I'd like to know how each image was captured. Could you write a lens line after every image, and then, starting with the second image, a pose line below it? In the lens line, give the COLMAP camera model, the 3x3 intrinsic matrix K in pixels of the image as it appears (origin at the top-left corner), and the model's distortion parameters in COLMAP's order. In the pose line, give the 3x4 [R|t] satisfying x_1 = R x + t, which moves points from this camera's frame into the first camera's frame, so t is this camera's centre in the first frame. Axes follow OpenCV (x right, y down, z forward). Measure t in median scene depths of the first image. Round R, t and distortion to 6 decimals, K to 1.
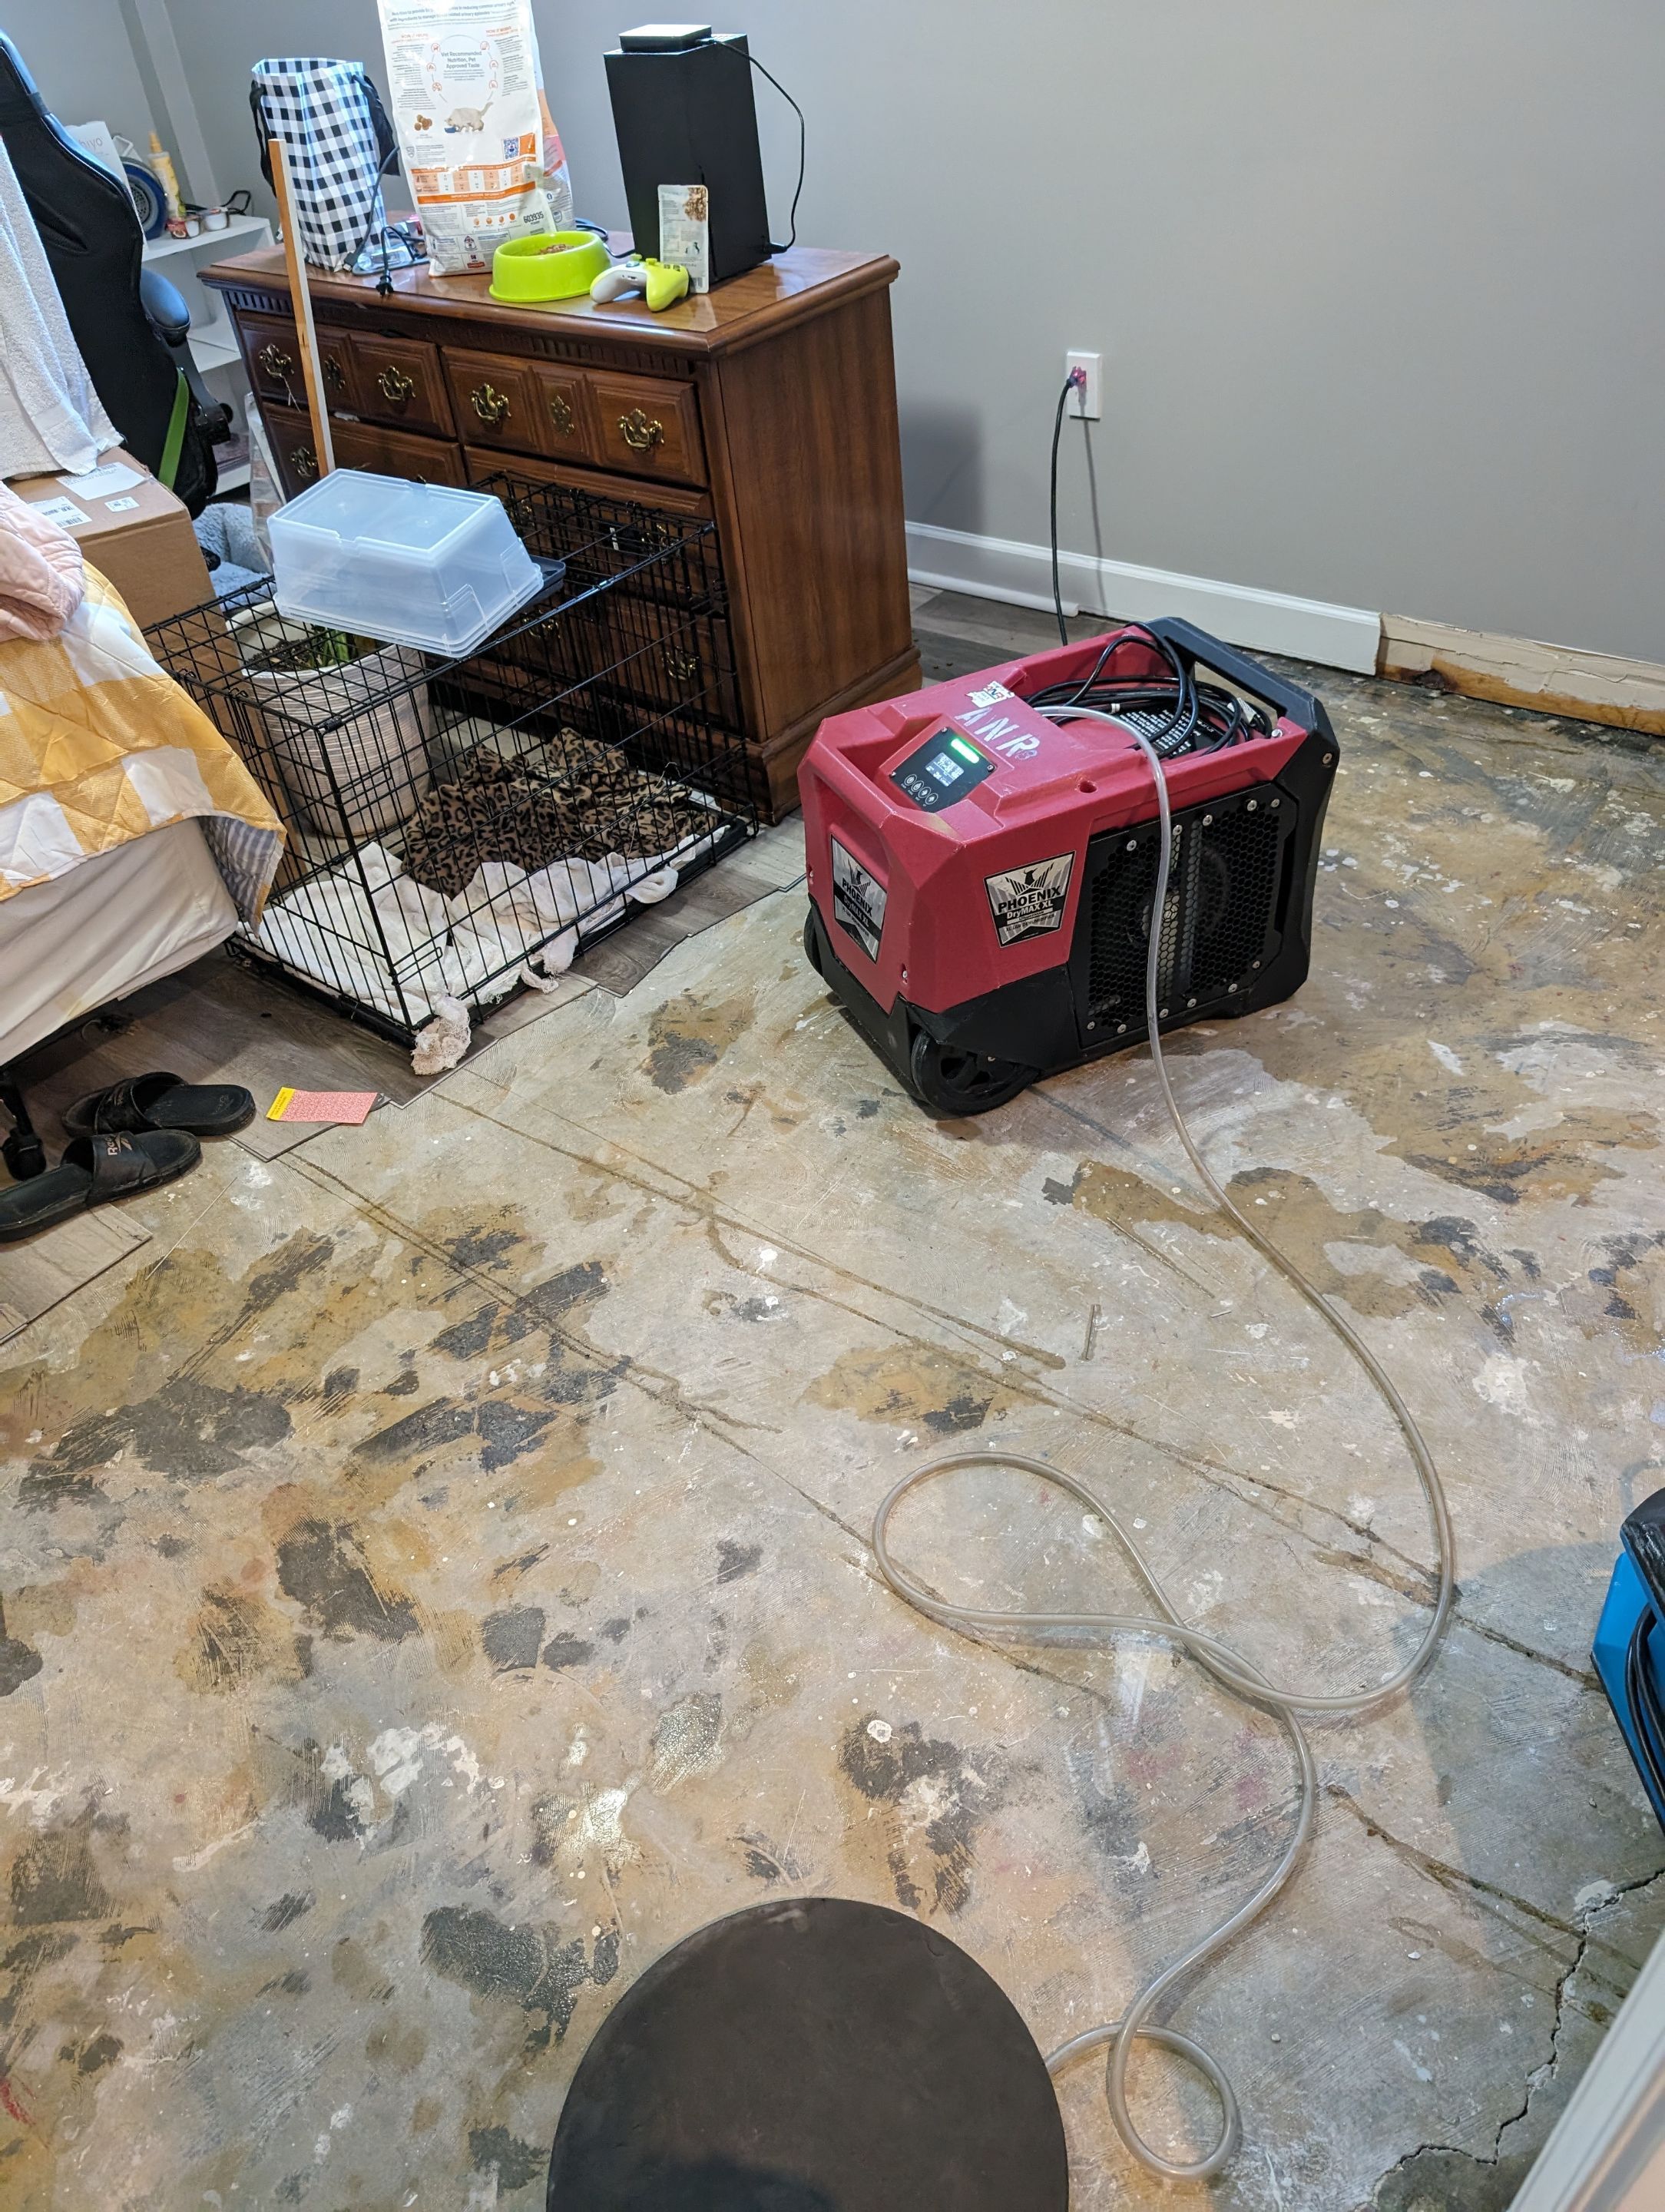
lens RADIAL K [[1584.0, 0, 832.5], [0, 1584.0, 1106.0], [0, 0, 1]] dist [0.001409, 0.002188]
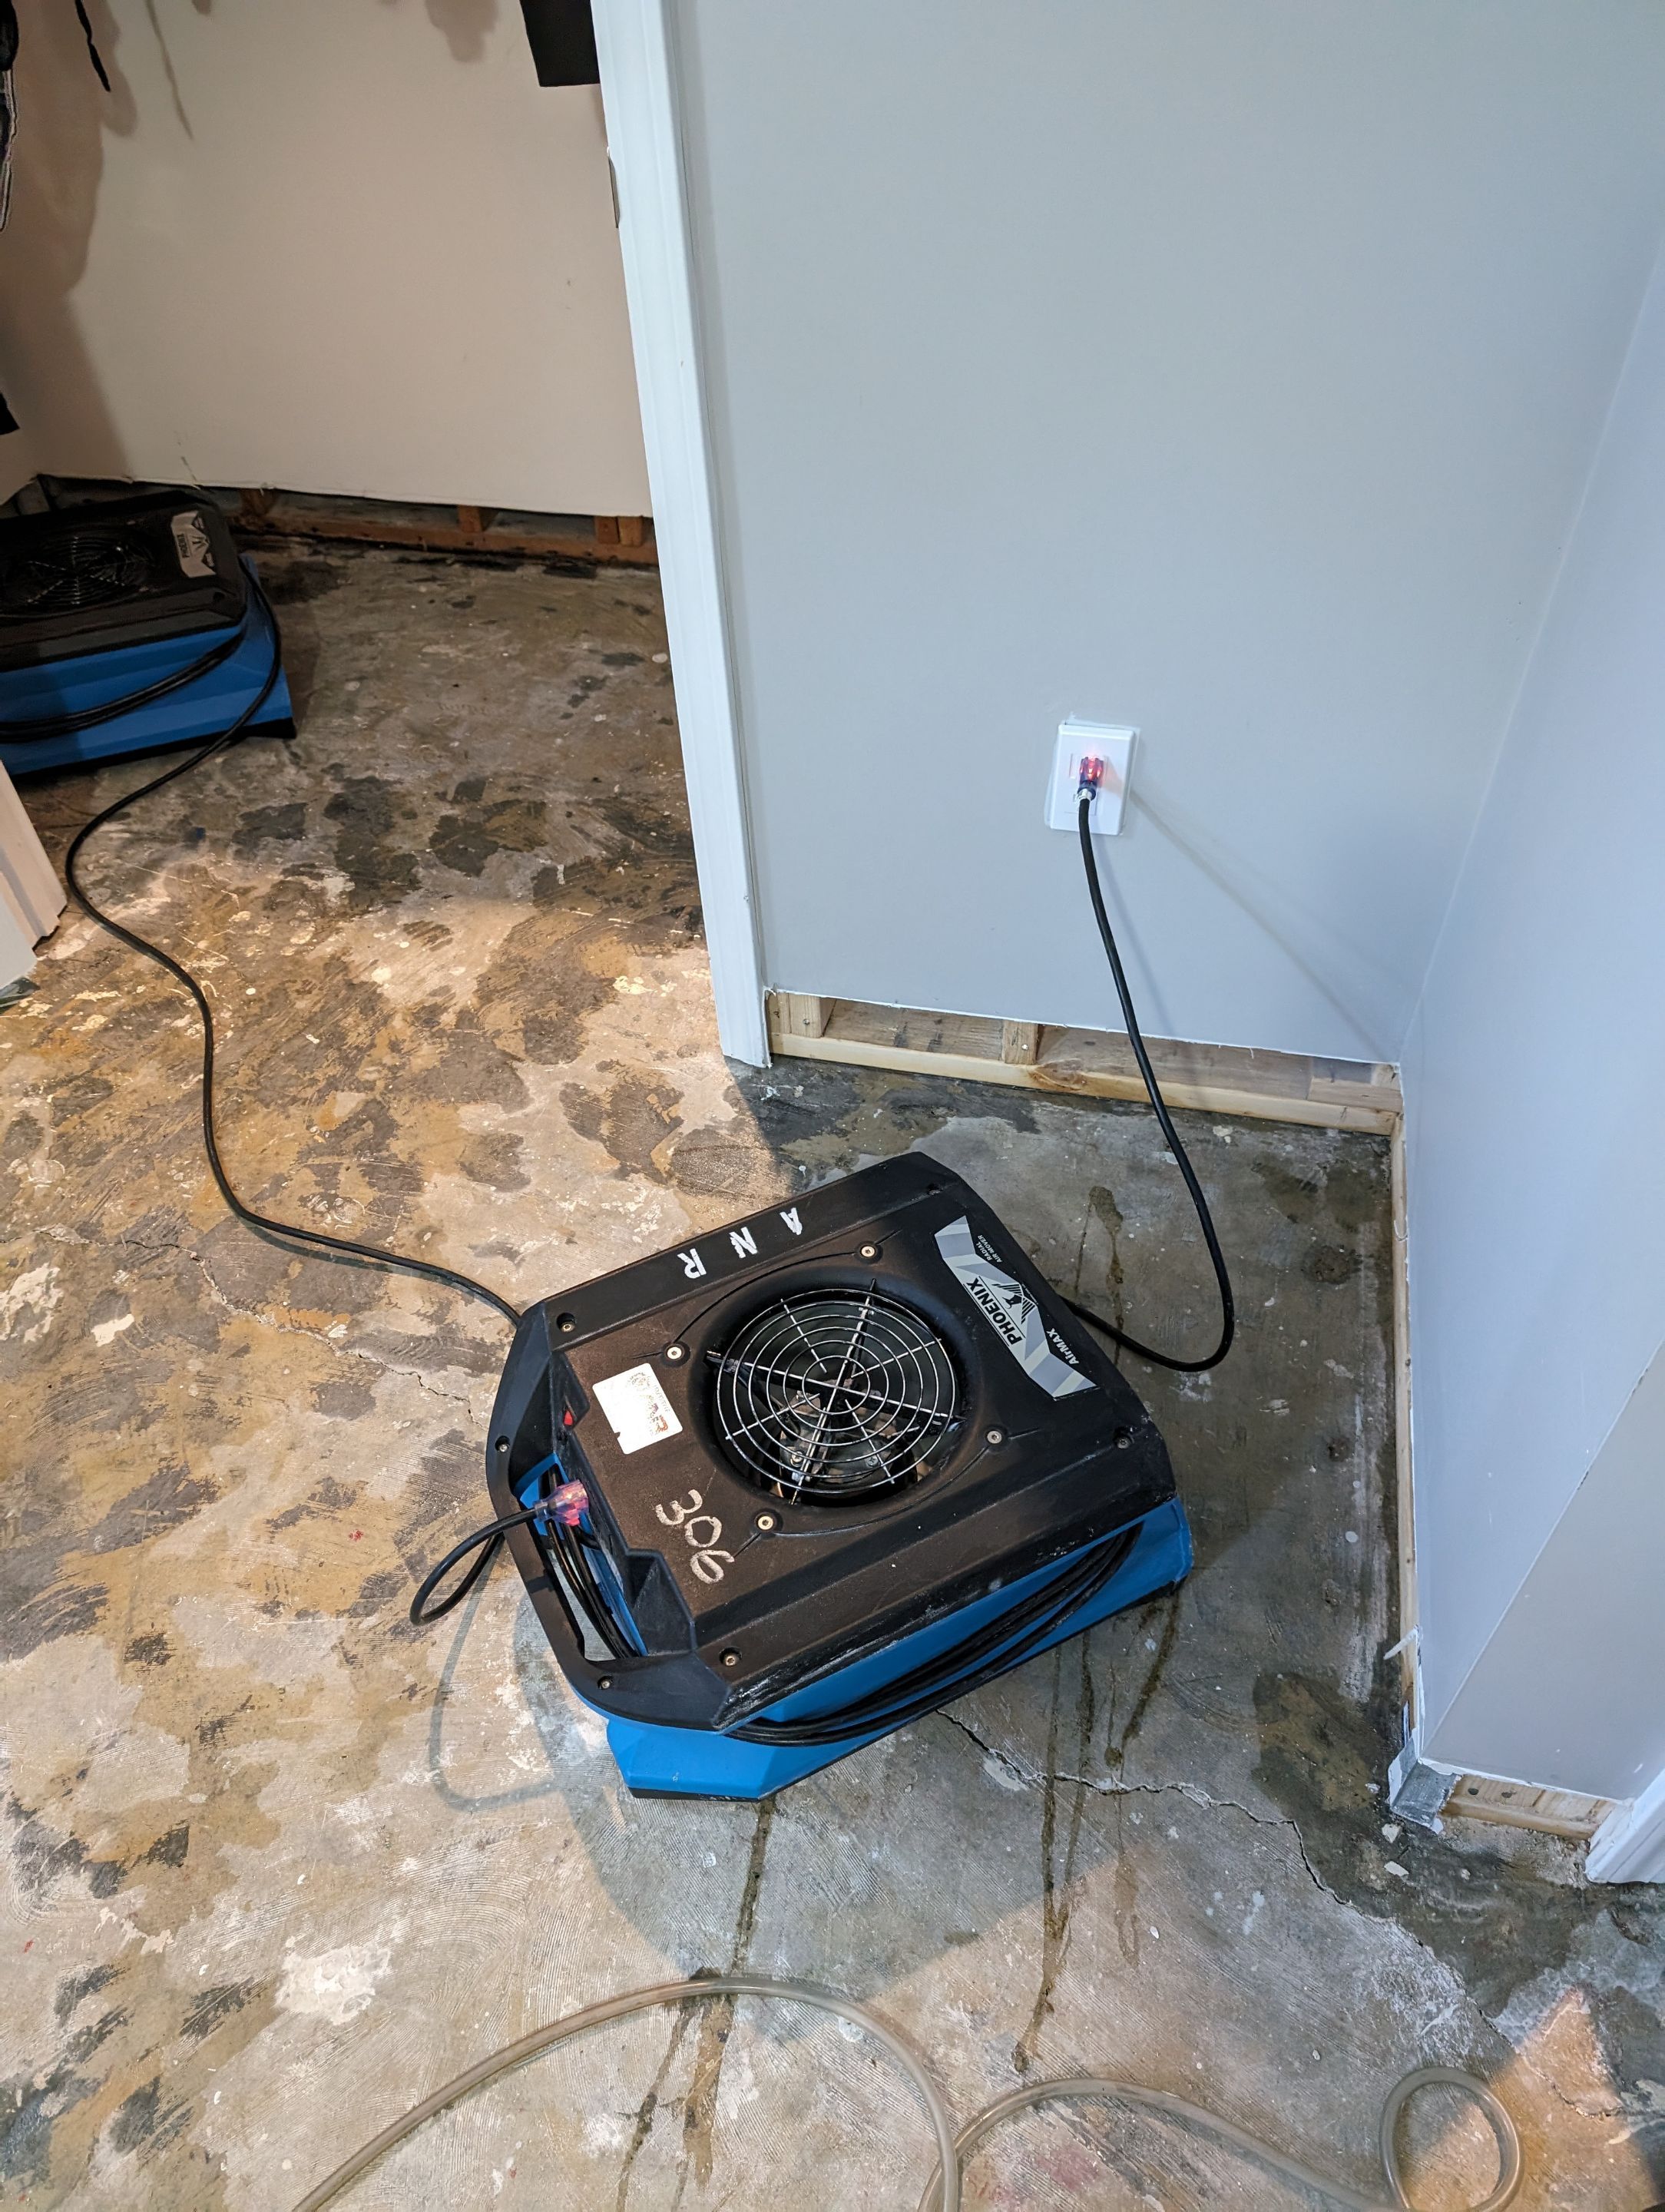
lens RADIAL K [[1584.0, 0, 832.5], [0, 1584.0, 1106.0], [0, 0, 1]] dist [0.001409, 0.002188]
pose [[-0.438315, -0.571333, 0.693872, 0.063613], [0.628677, 0.356848, 0.690959, -0.371152], [-0.642375, 0.739079, 0.202773, 0.489835]]
